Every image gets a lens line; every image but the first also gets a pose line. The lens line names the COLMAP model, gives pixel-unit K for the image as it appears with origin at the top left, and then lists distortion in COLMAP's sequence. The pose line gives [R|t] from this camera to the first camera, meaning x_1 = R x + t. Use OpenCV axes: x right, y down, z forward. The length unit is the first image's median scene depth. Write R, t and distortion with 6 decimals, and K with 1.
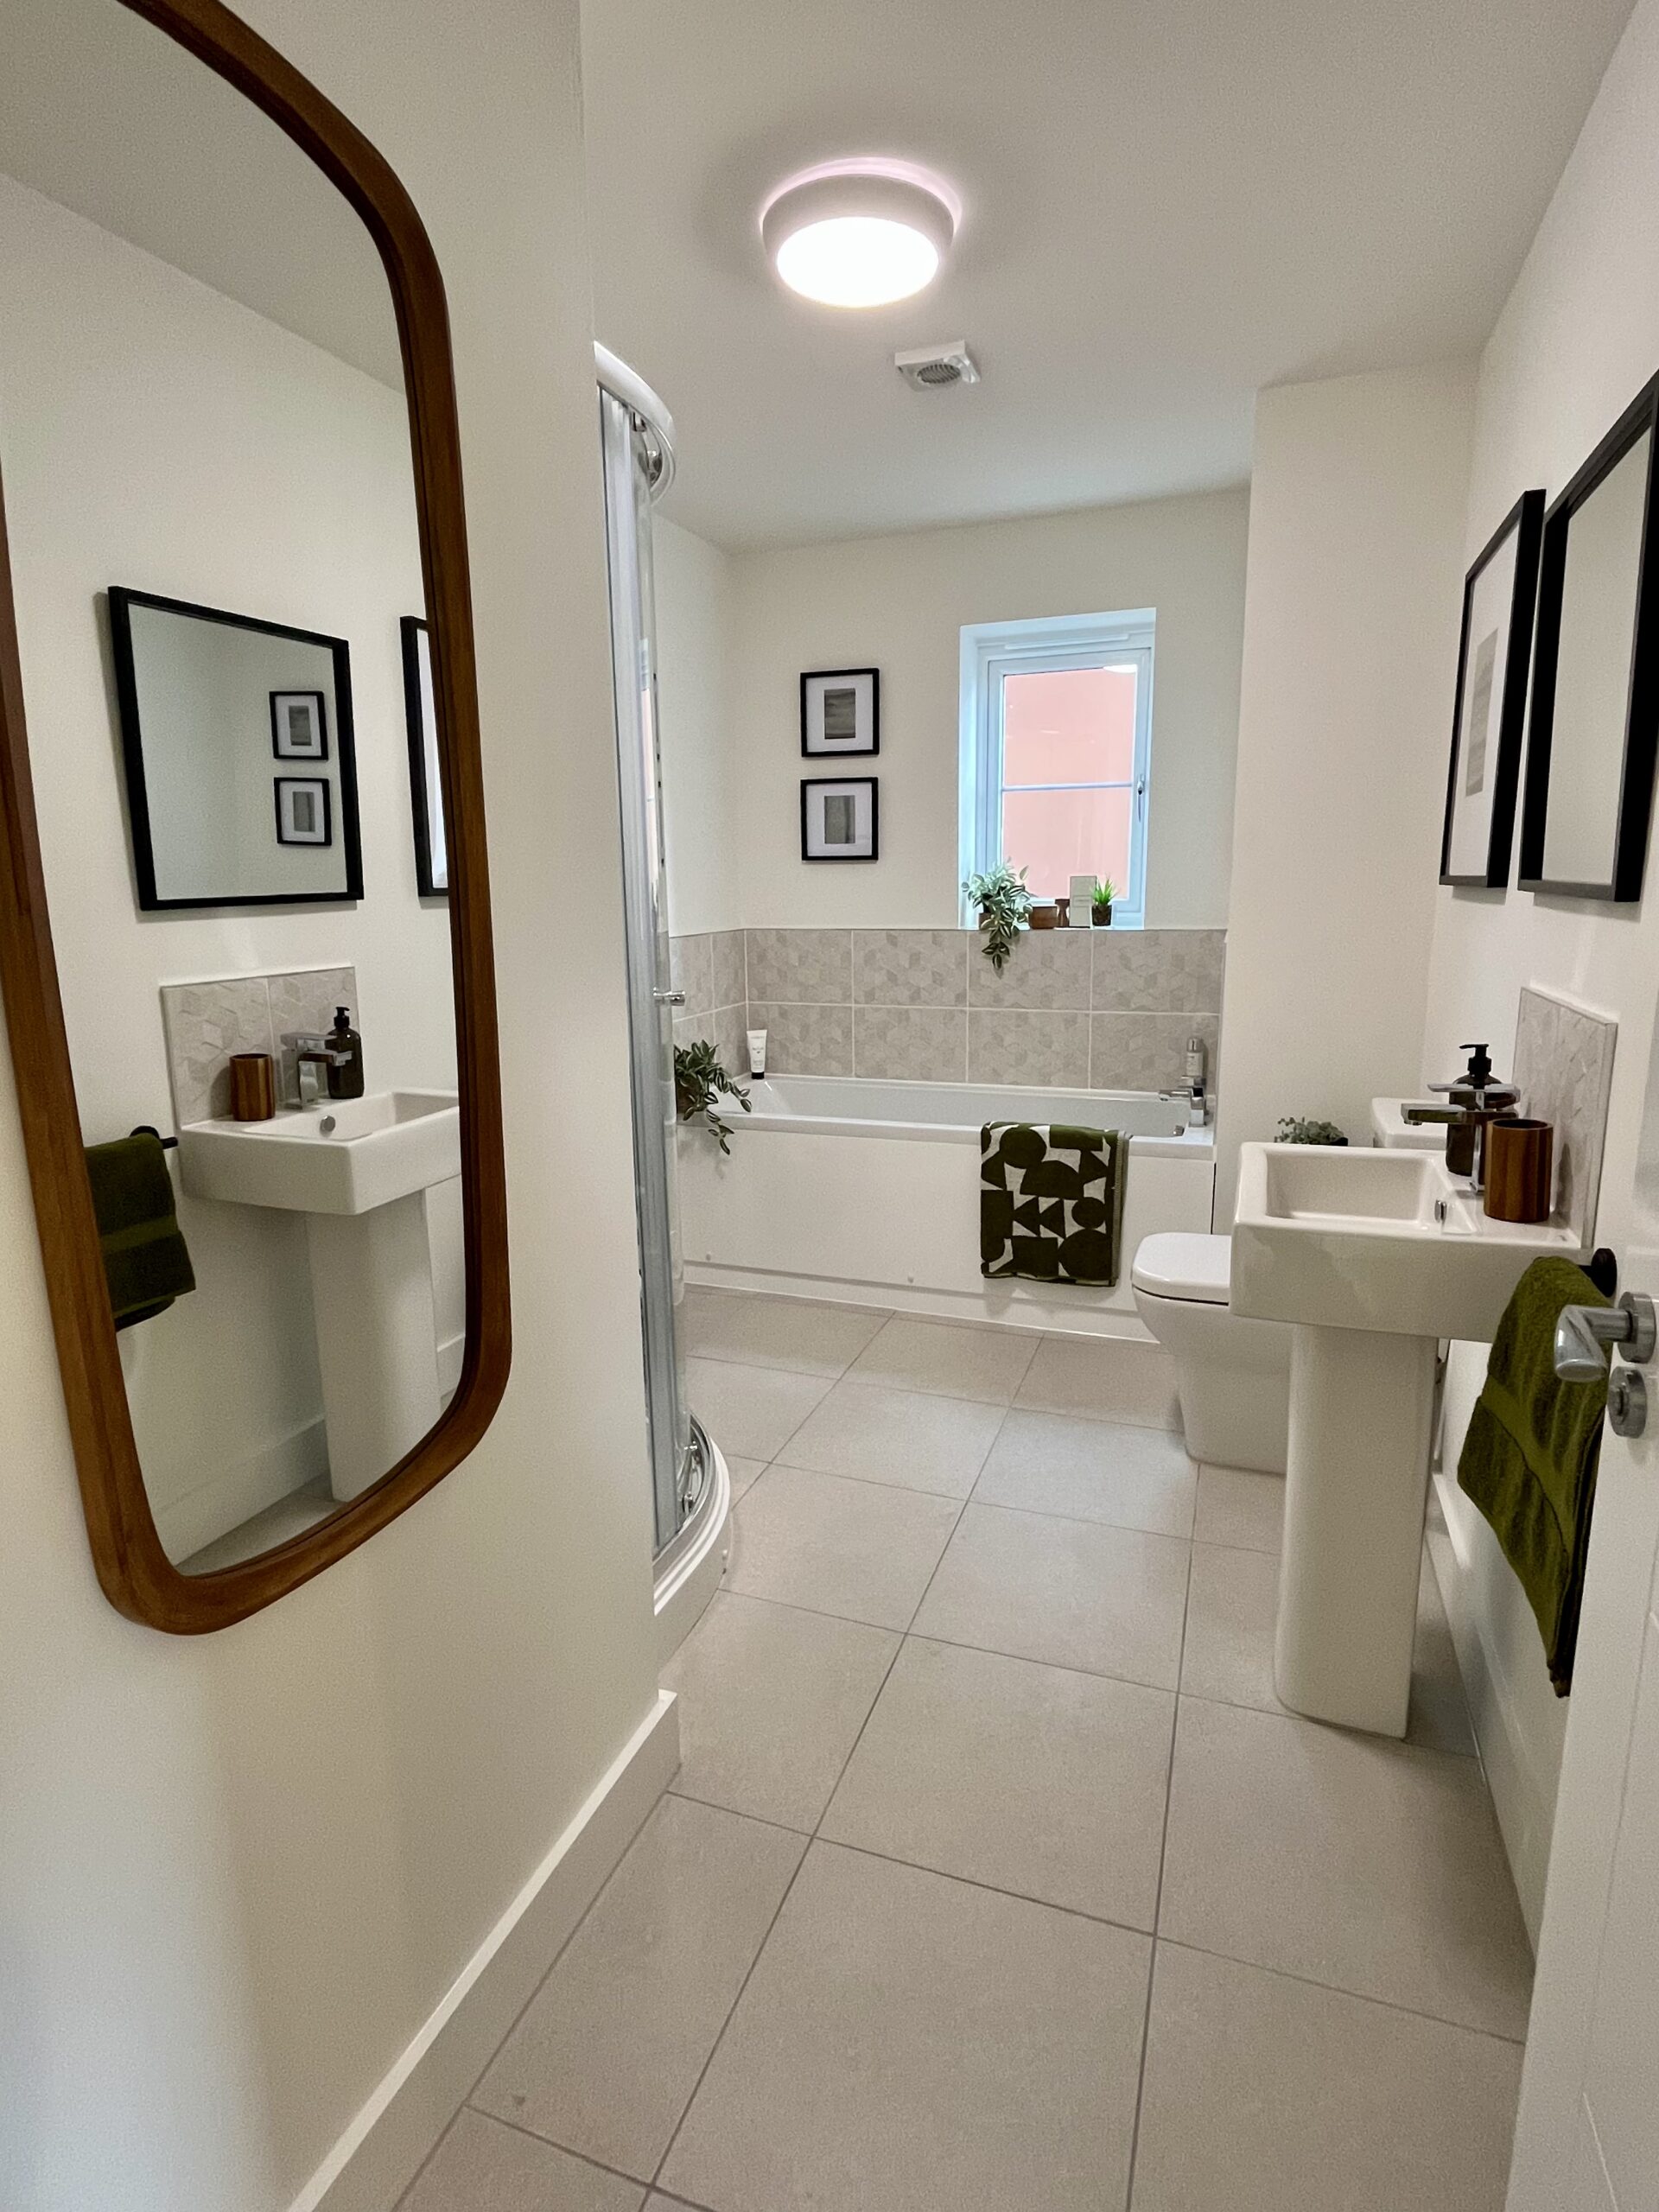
lens RADIAL K [[1127.9, 0, 824.5], [0, 1127.9, 1101.8], [0, 0, 1]] dist [-0.002259, 0.000702]
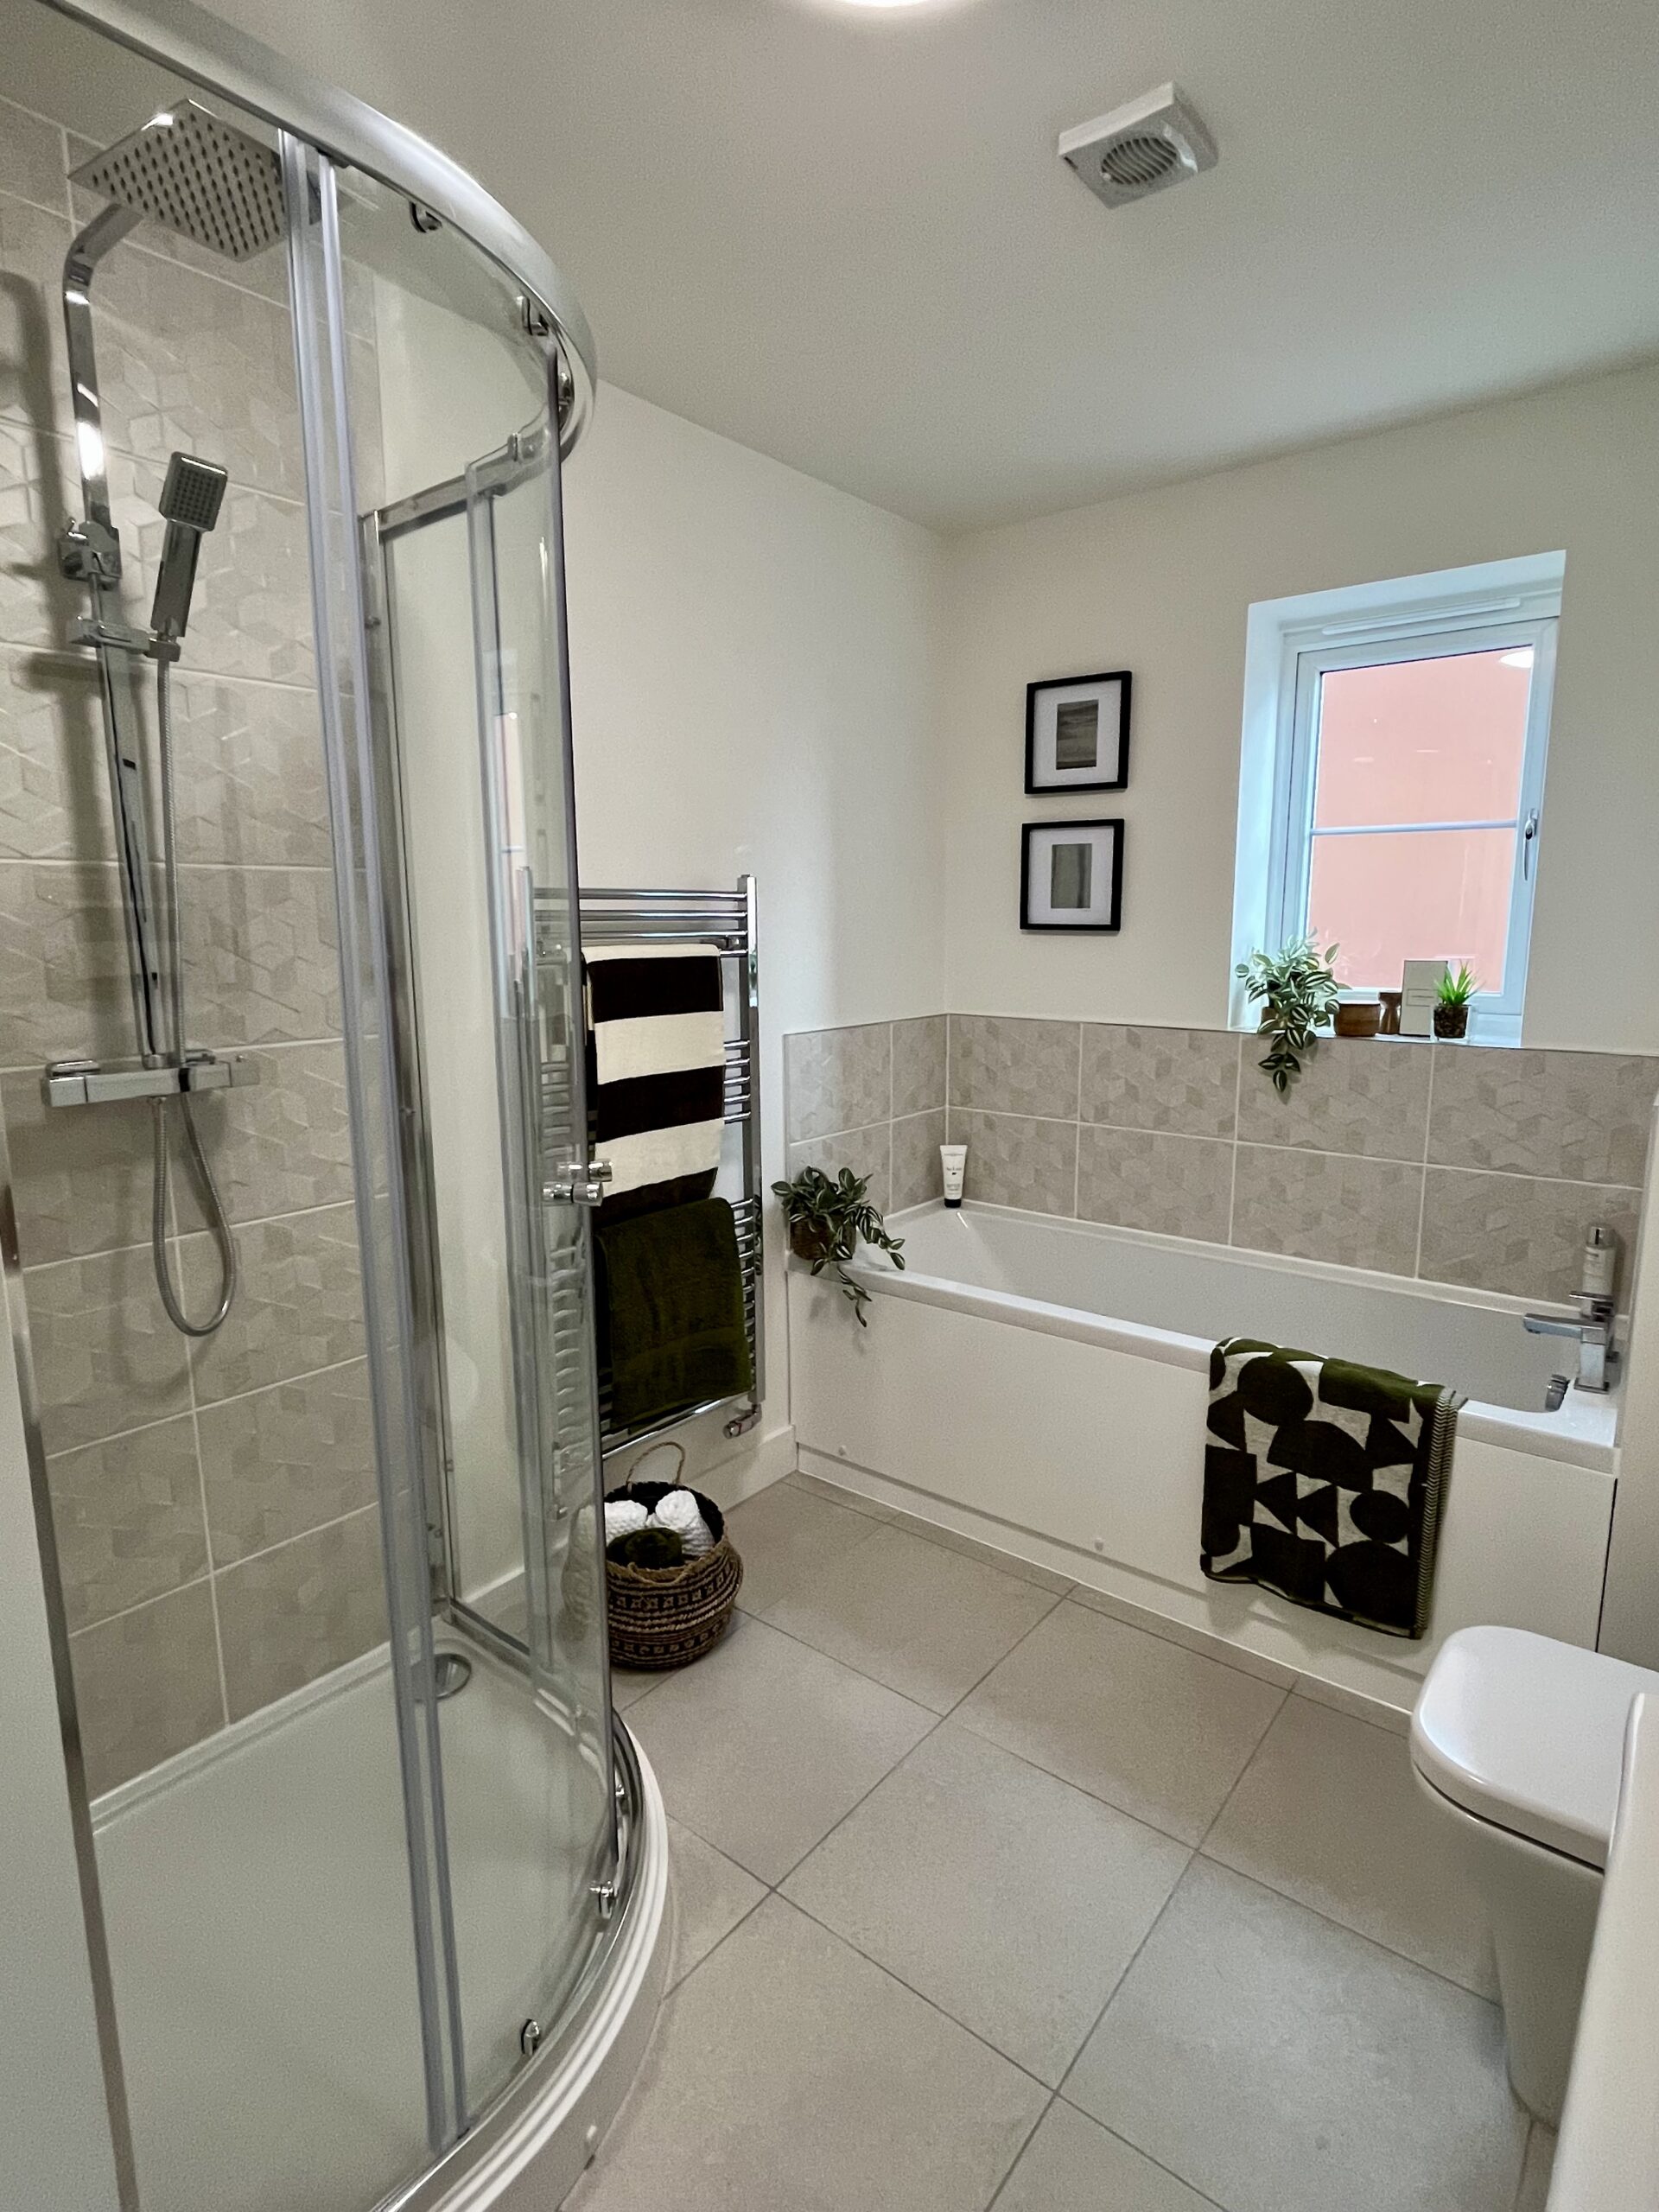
lens RADIAL K [[1127.9, 0, 835.4], [0, 1127.9, 1098.6], [0, 0, 1]] dist [-0.002259, 0.000702]
pose [[0.952150, 0.059540, -0.299776, 0.100992], [-0.069061, 0.997386, -0.021255, -0.079774], [0.297727, 0.040941, 0.953773, 0.258047]]
